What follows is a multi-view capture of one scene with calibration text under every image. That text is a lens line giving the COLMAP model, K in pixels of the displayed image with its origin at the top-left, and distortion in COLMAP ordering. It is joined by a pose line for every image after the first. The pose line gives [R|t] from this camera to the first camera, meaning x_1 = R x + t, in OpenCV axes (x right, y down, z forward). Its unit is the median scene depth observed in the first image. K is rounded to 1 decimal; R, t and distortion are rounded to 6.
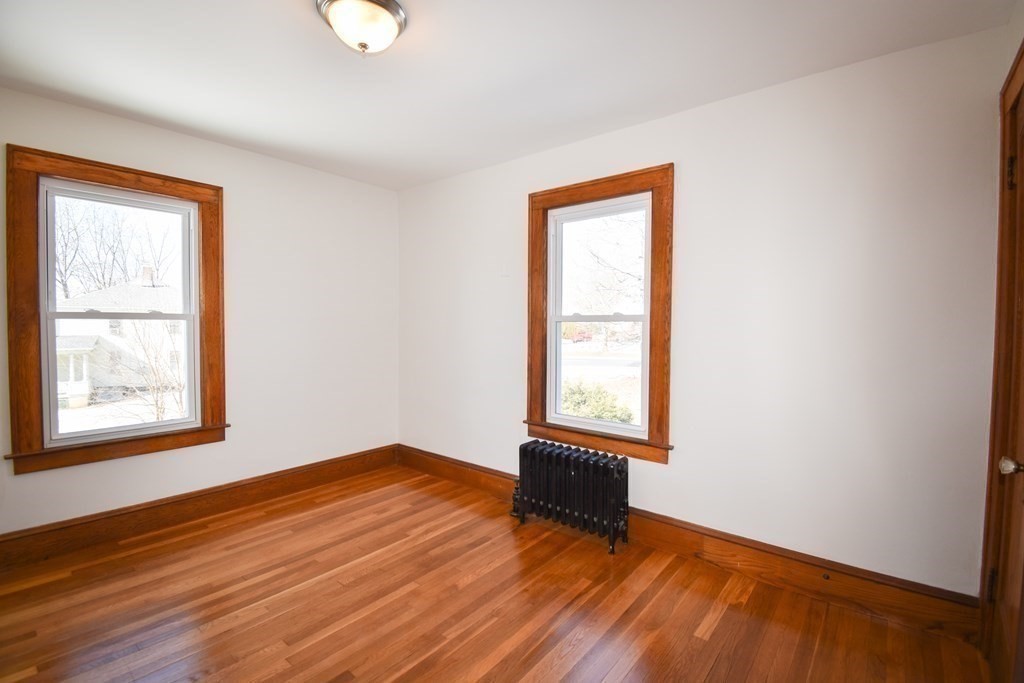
lens RADIAL K [[456.6, 0, 511.2], [0, 456.6, 338.3], [0, 0, 1]] dist [0.021517, -0.025595]
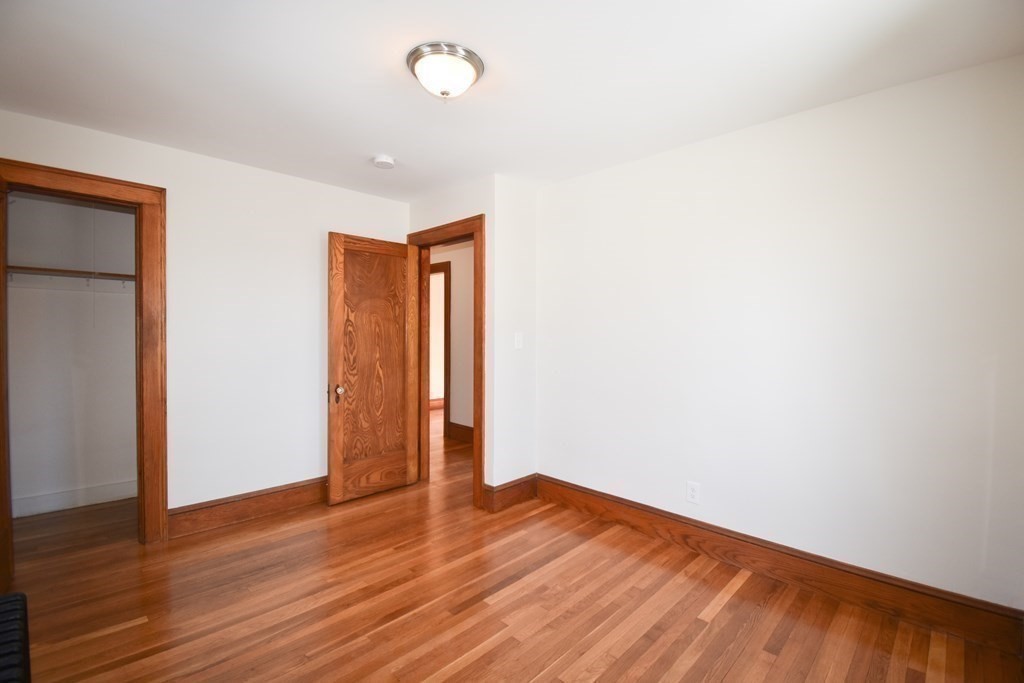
lens RADIAL K [[456.6, 0, 511.2], [0, 456.6, 338.3], [0, 0, 1]] dist [0.021517, -0.025595]
pose [[-0.996892, -0.012752, 0.077741, -0.365542], [-0.009943, 0.999288, 0.036409, -0.051673], [-0.078150, 0.035522, -0.996309, 1.344942]]
